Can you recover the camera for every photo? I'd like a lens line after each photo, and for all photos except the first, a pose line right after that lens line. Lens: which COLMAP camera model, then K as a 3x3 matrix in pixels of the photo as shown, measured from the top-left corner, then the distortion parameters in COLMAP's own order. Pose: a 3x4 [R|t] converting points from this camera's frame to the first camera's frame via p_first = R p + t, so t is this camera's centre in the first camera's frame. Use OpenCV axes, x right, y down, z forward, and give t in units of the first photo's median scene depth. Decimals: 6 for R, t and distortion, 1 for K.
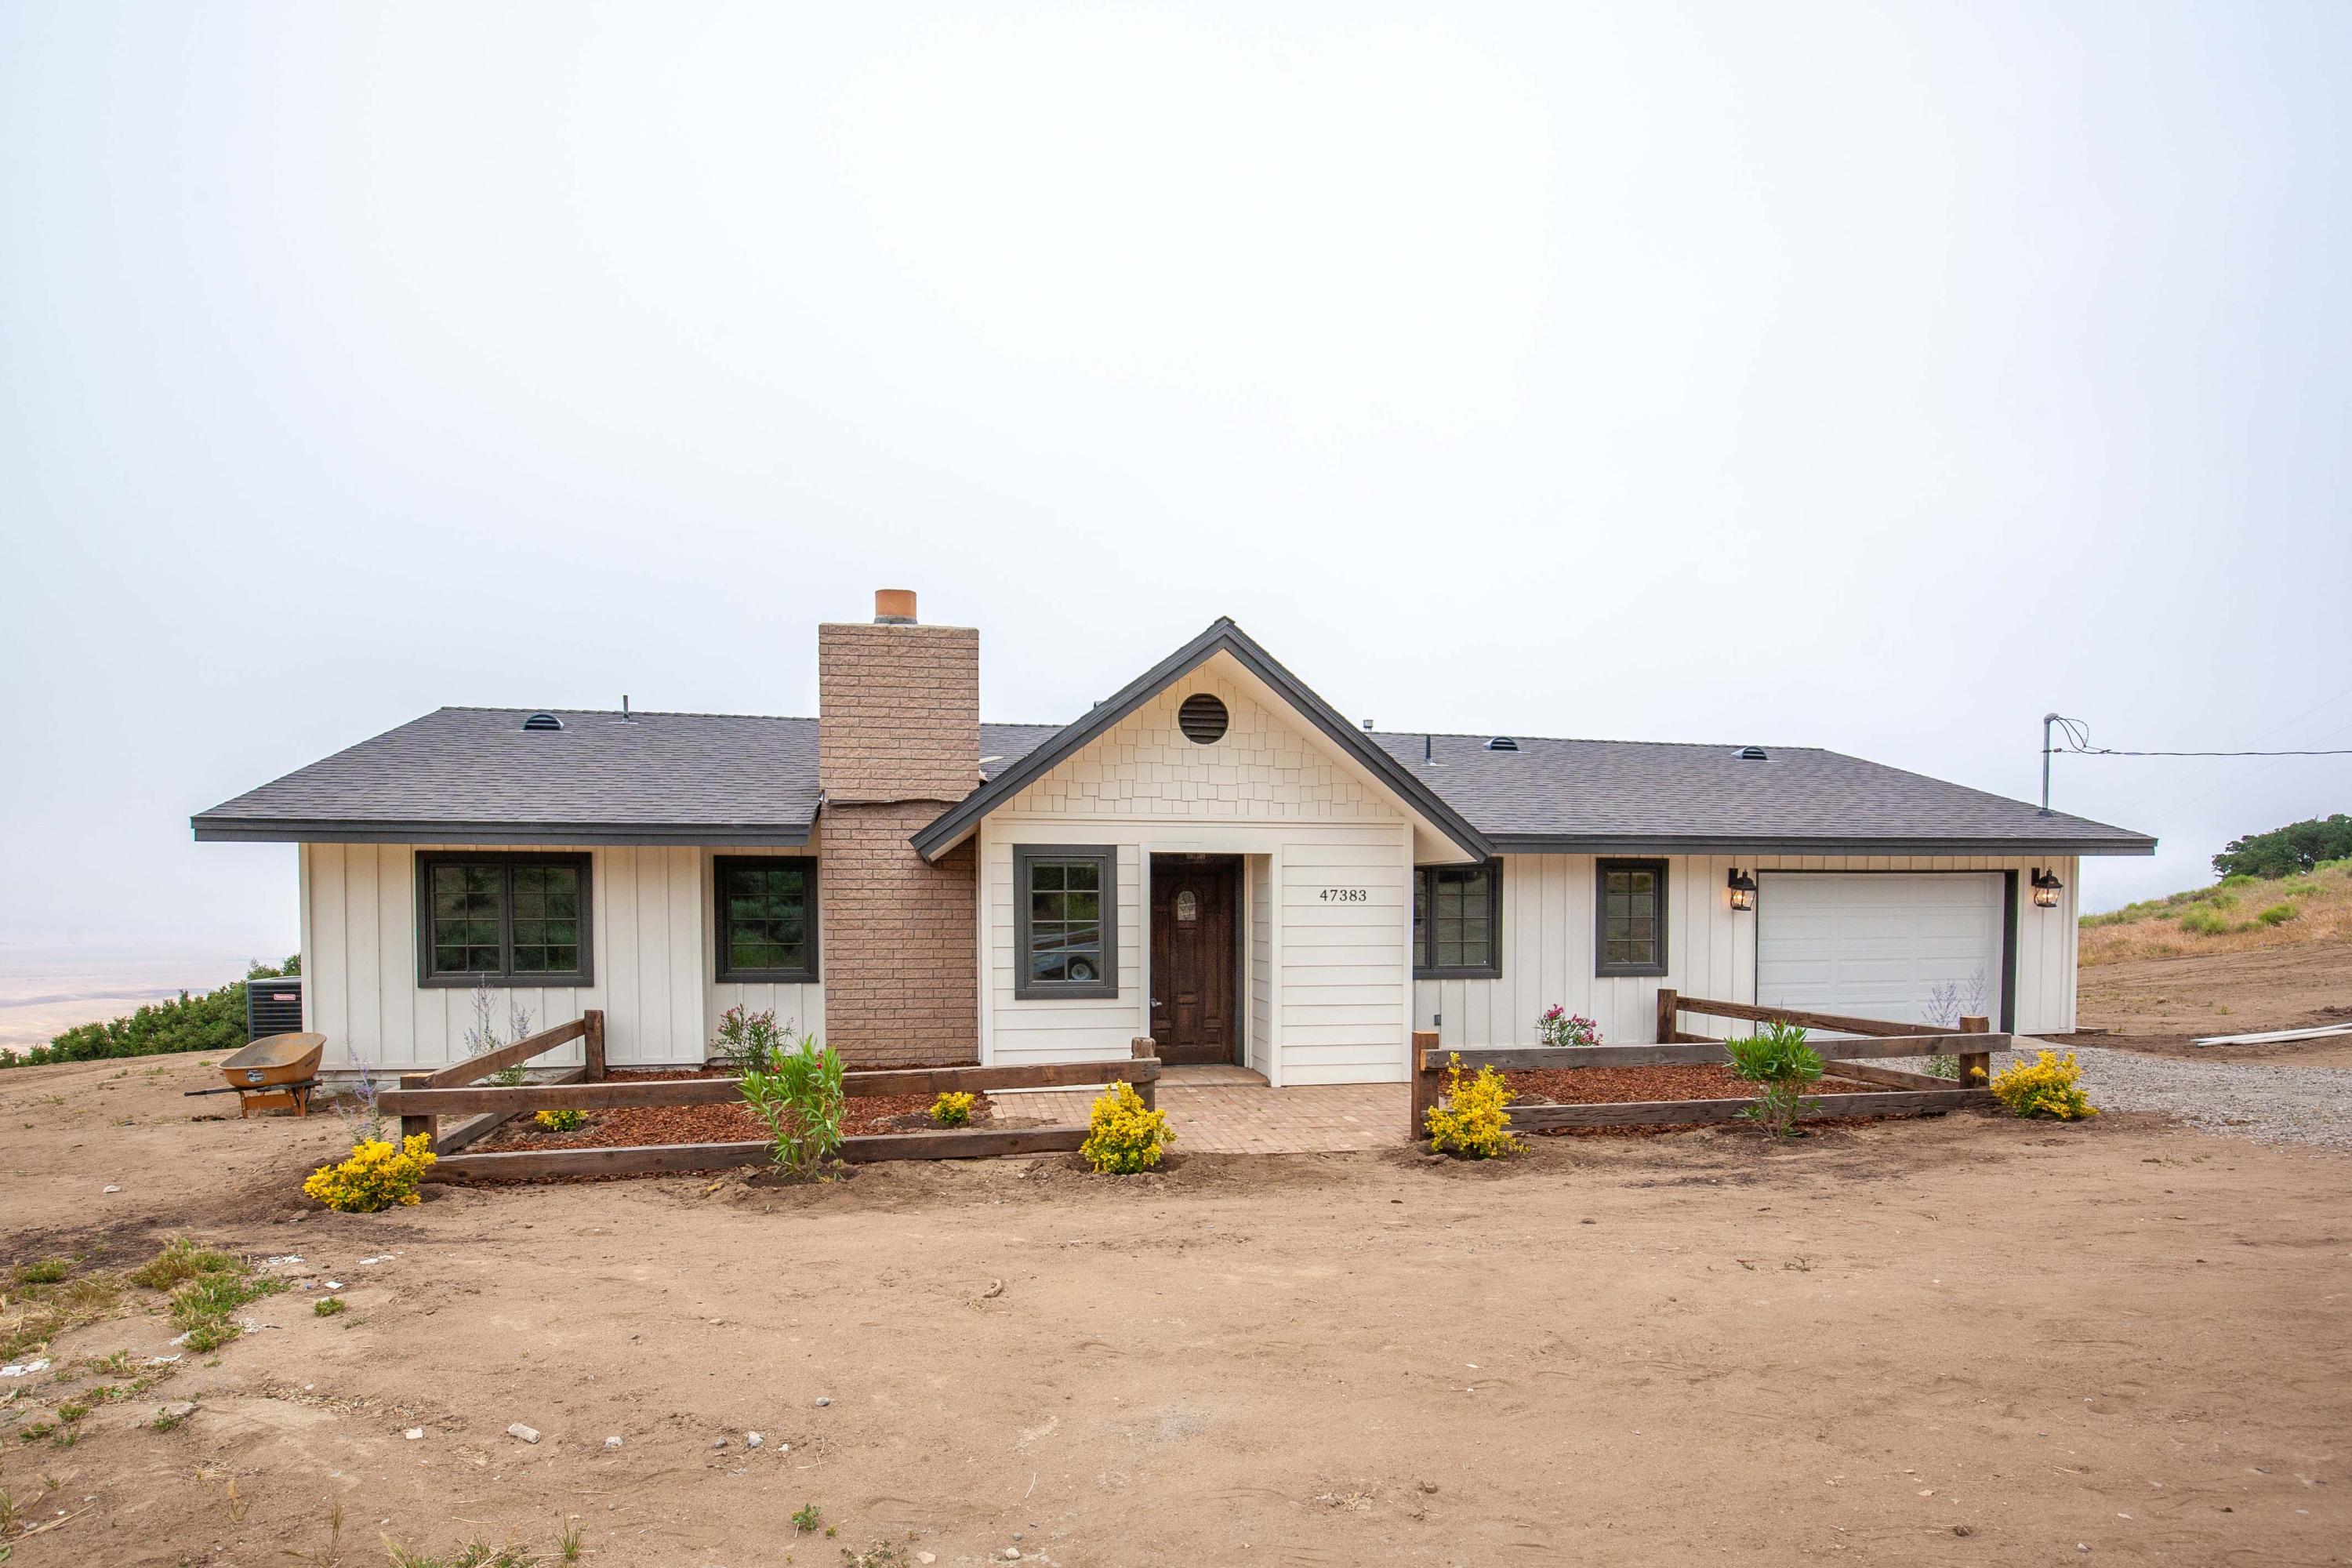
lens RADIAL K [[1241.8, 0, 1187.2], [0, 1241.8, 903.6], [0, 0, 1]] dist [-0.037551, -0.000581]
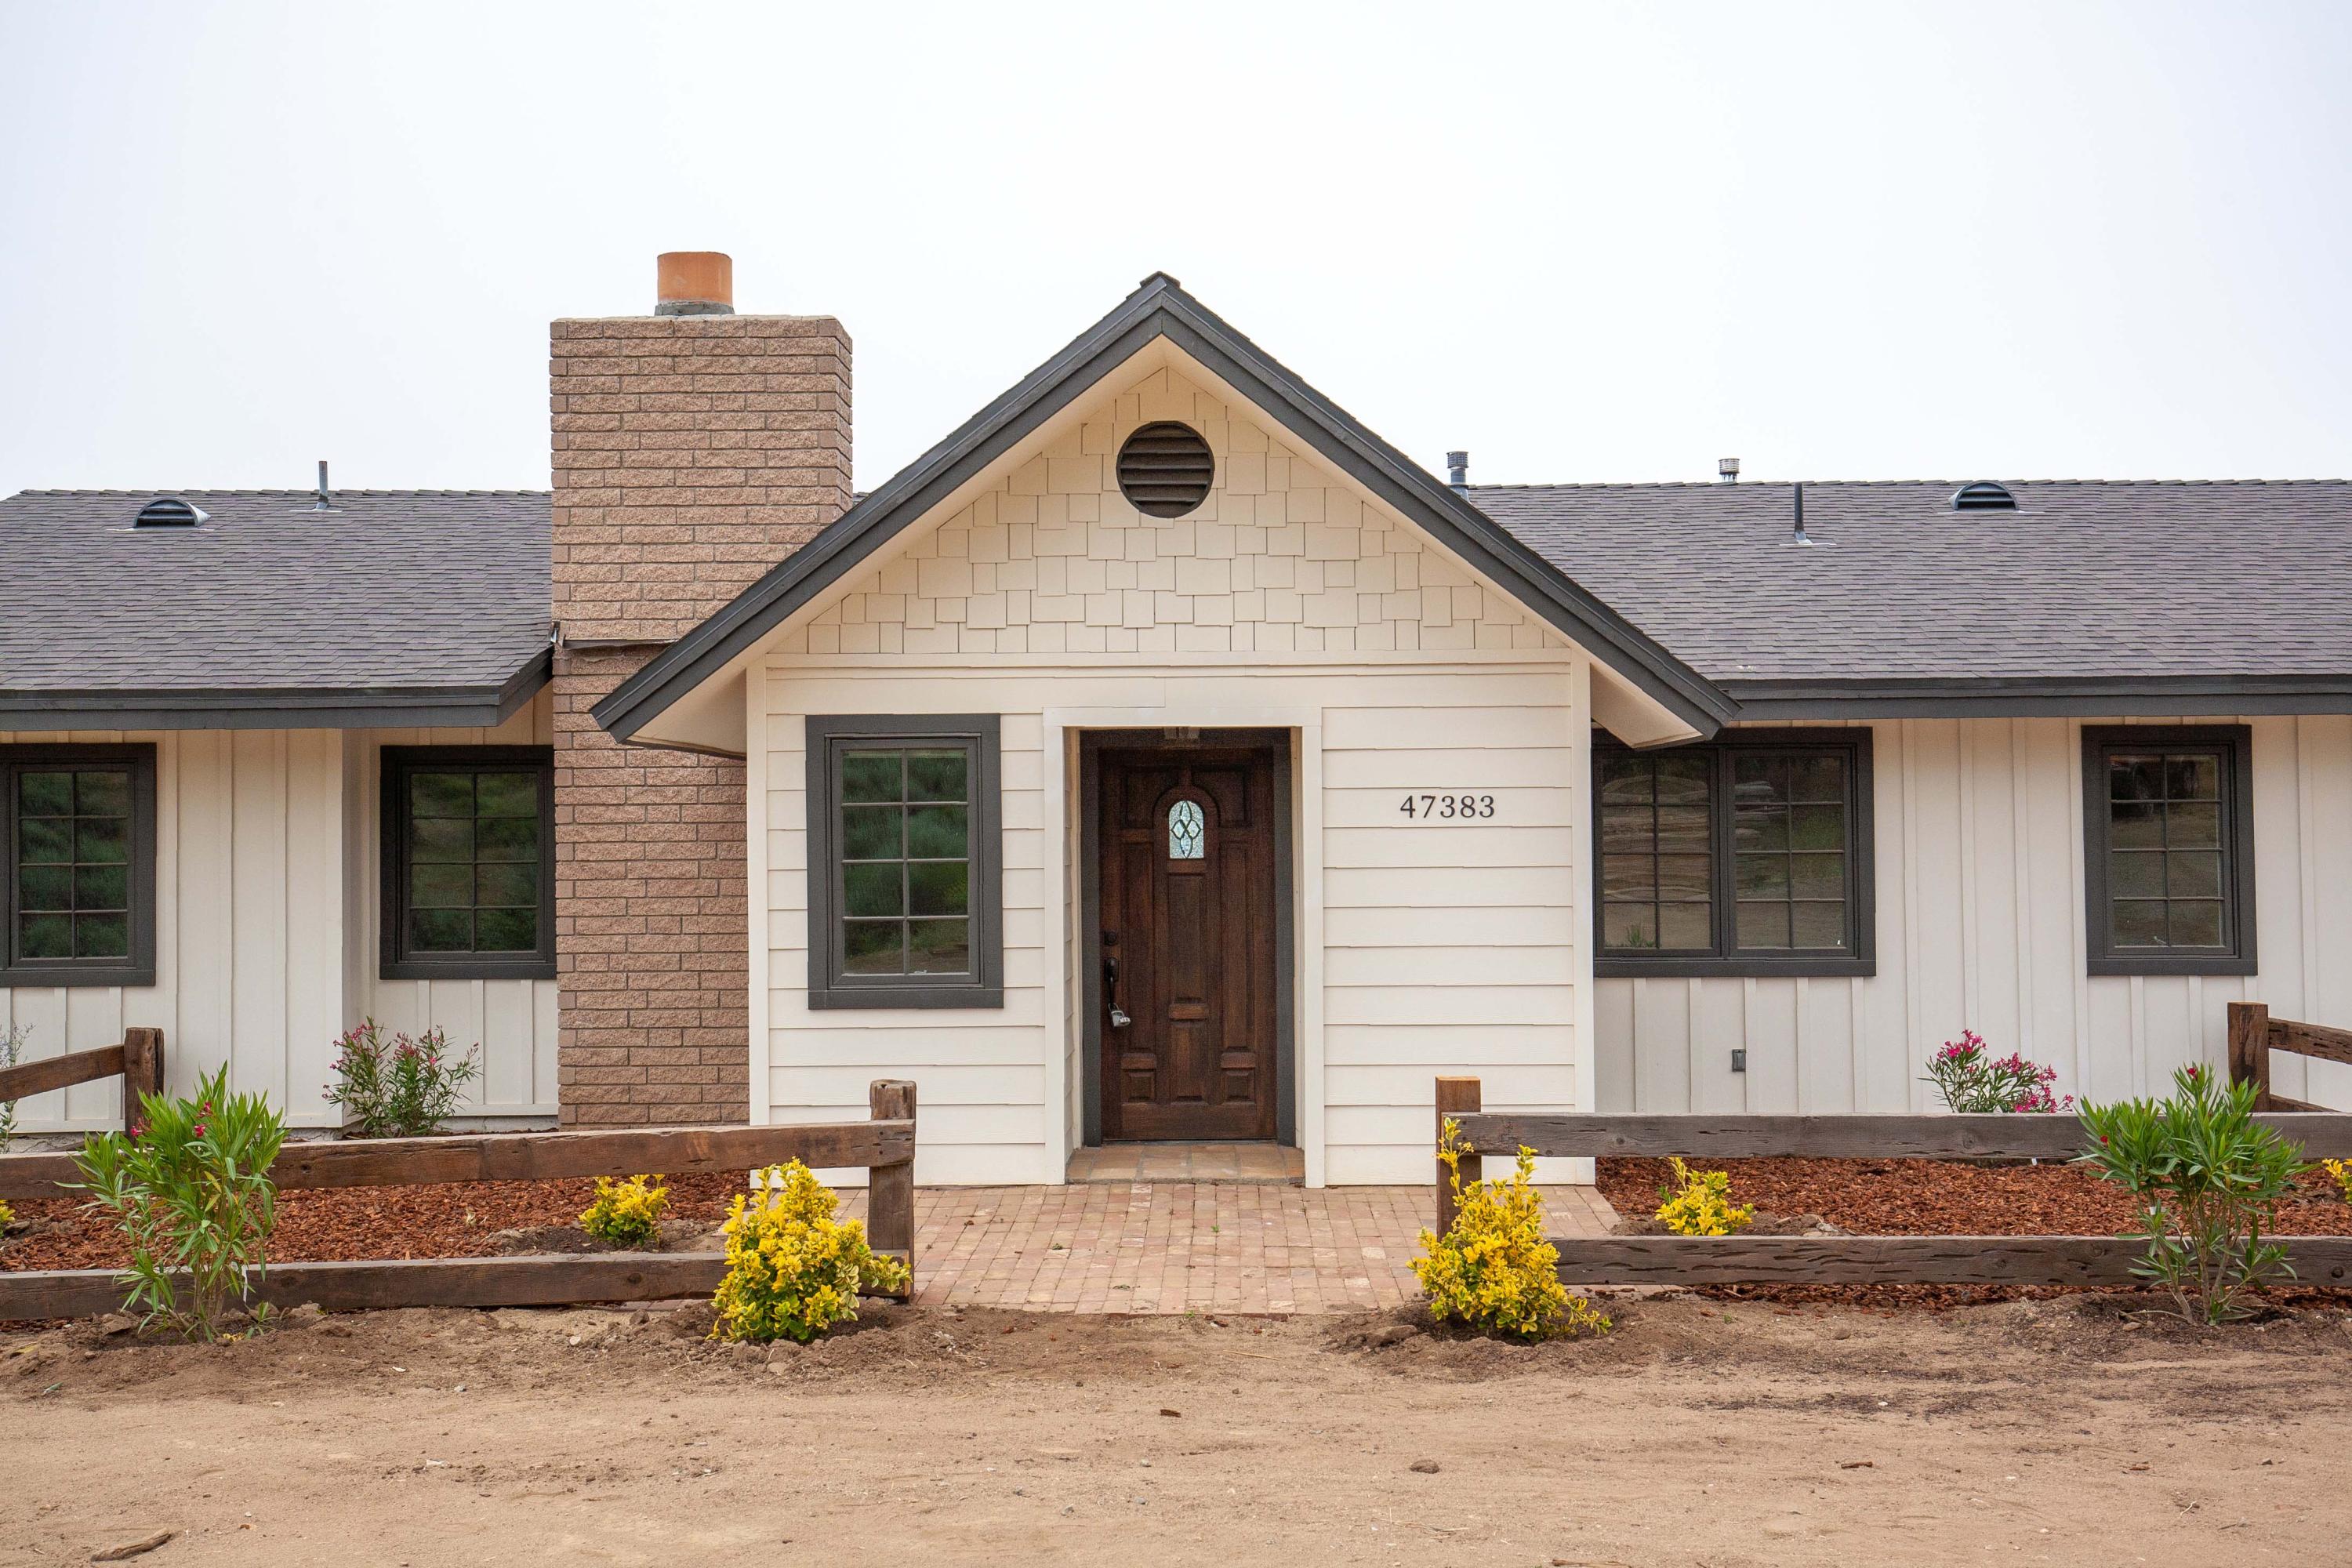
lens RADIAL K [[2407.2, 0, 1189.7], [0, 2407.2, 697.4], [0, 0, 1]] dist [0.038749, 0.000000]
pose [[0.980746, -0.017982, -0.194458, 0.197250], [0.006833, 0.998301, -0.057857, 0.004595], [0.195169, 0.055415, 0.979203, 0.015934]]
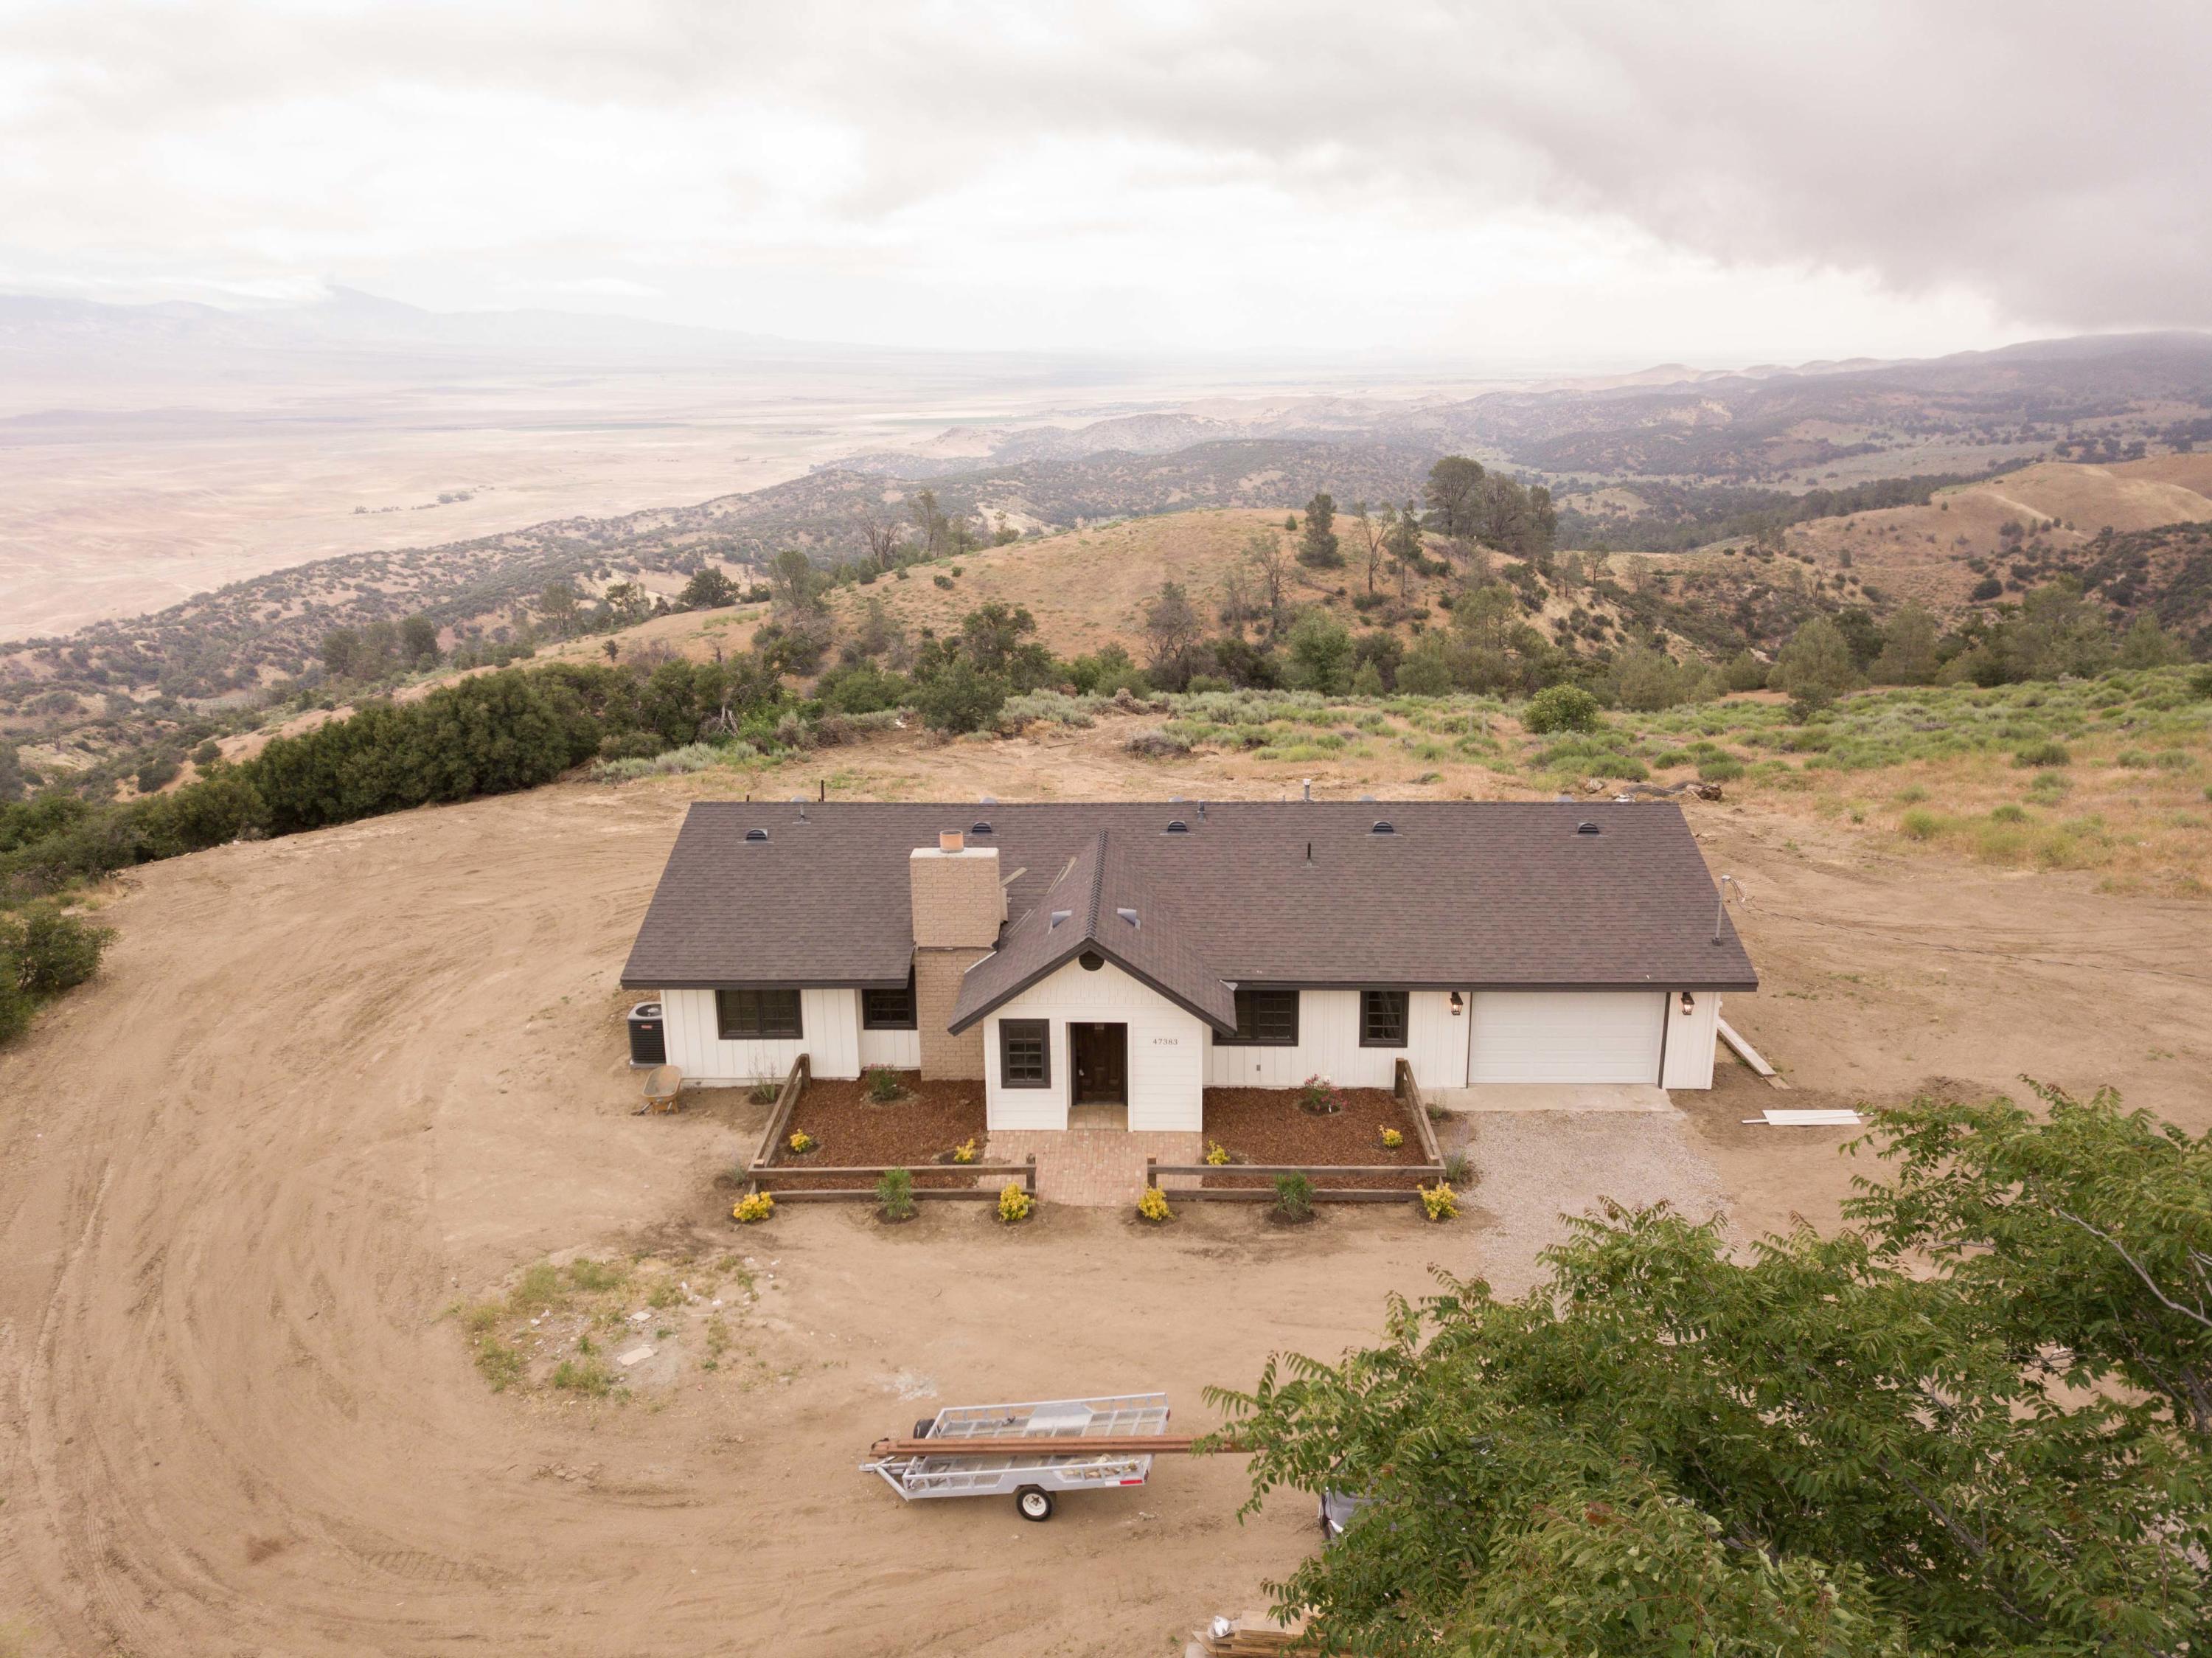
lens RADIAL K [[1667.3, 0, 1107.7], [0, 1667.3, 829.9], [0, 0, 1]] dist [0.005222, 0.000424]
pose [[0.975435, 0.046650, -0.215292, 0.541040], [0.005494, 0.971864, 0.235480, -0.880226], [0.220220, -0.230878, 0.947733, -1.321700]]
